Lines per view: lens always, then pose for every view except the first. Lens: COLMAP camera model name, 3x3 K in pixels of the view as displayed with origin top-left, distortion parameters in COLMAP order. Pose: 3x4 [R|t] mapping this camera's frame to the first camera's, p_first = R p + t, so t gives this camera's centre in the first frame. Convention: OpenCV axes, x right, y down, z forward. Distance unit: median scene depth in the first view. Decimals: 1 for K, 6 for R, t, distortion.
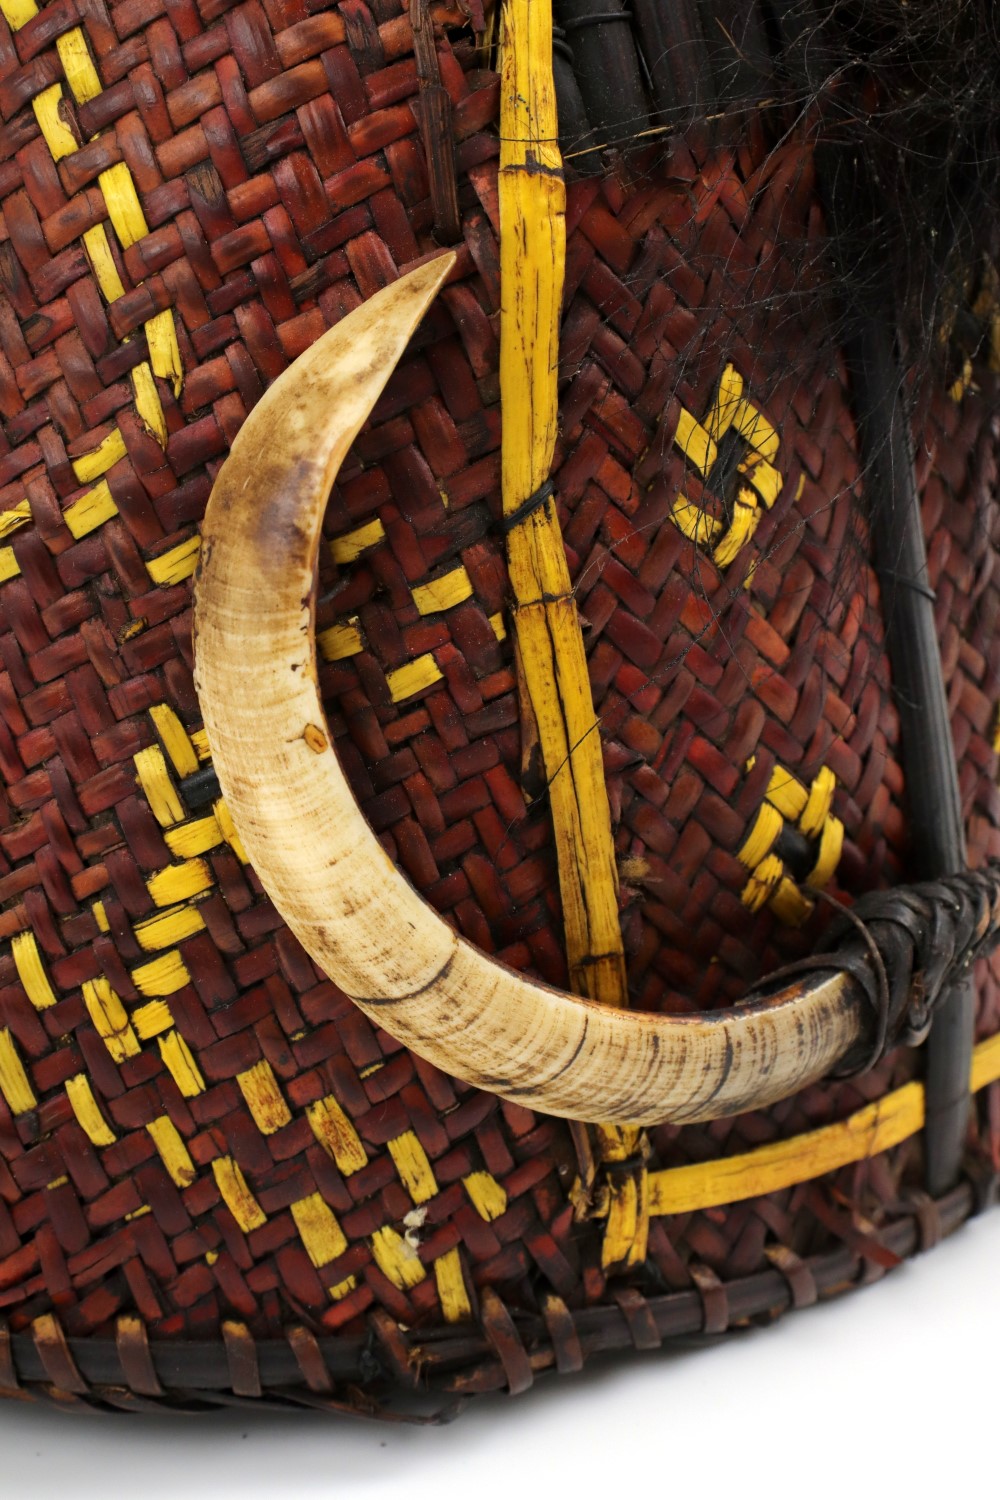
lens RADIAL K [[3344.8, 0, 497.4], [0, 3344.8, 750.6], [0, 0, 1]] dist [0.146468, 0.000000]
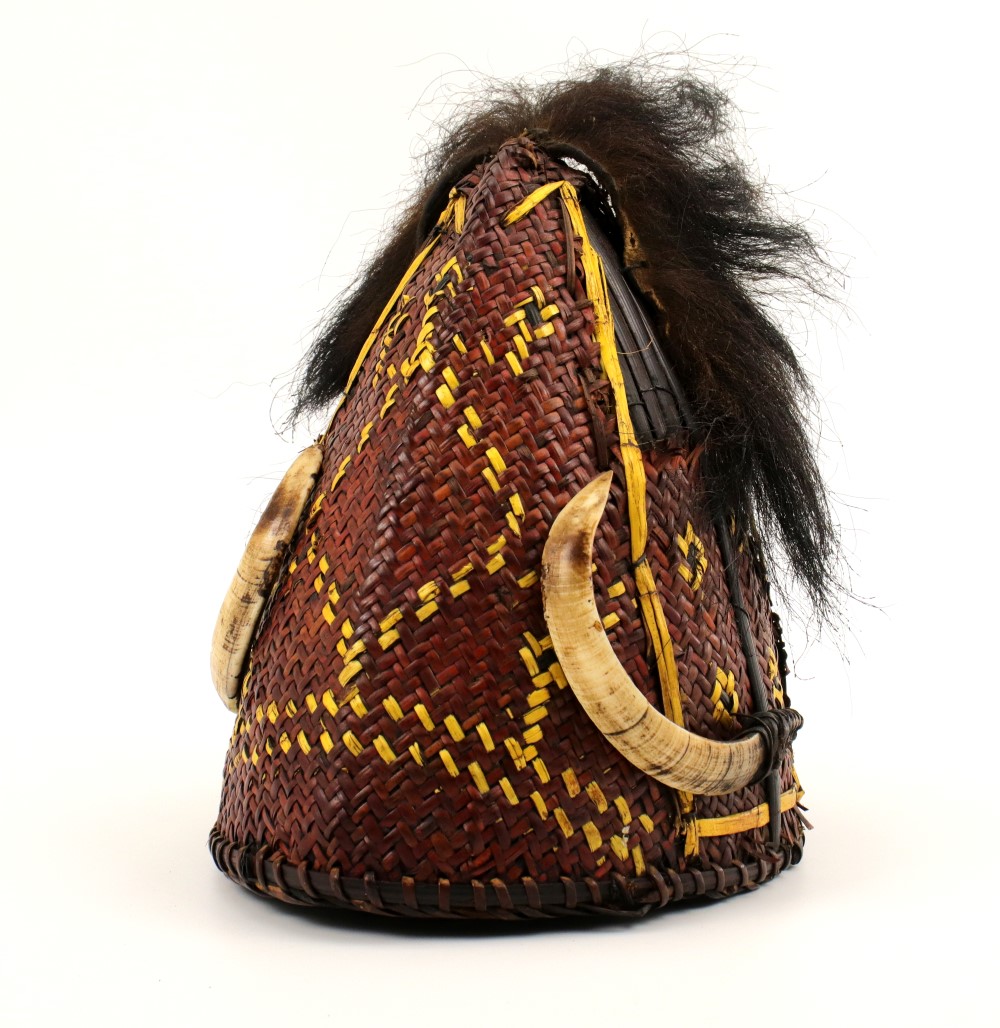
lens RADIAL K [[2003.0, 0, 499.6], [0, 2003.0, 511.1], [0, 0, 1]] dist [-0.007854, 0.000000]
pose [[0.959238, -0.027439, 0.281264, -0.568869], [0.127454, 0.930309, -0.343919, 0.445835], [-0.252225, 0.365748, 0.895885, -0.480531]]
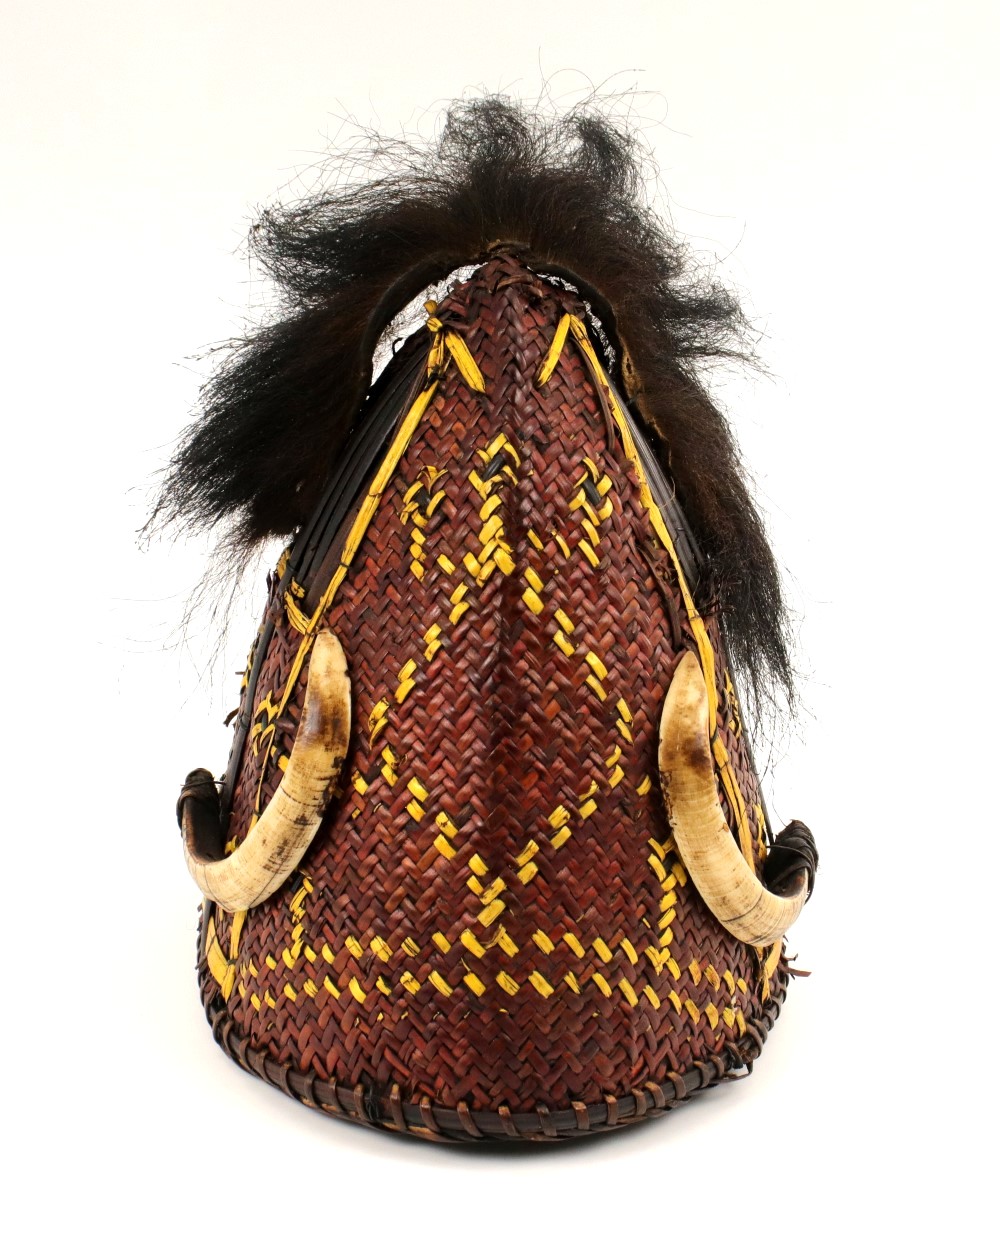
lens RADIAL K [[2845.8, 0, 500.4], [0, 2845.8, 626.4], [0, 0, 1]] dist [-0.001091, 0.000000]
pose [[0.721038, -0.241852, 0.649316, -1.612917], [0.300518, 0.953535, 0.021453, -0.258559], [-0.624334, 0.179662, 0.760216, -0.688209]]
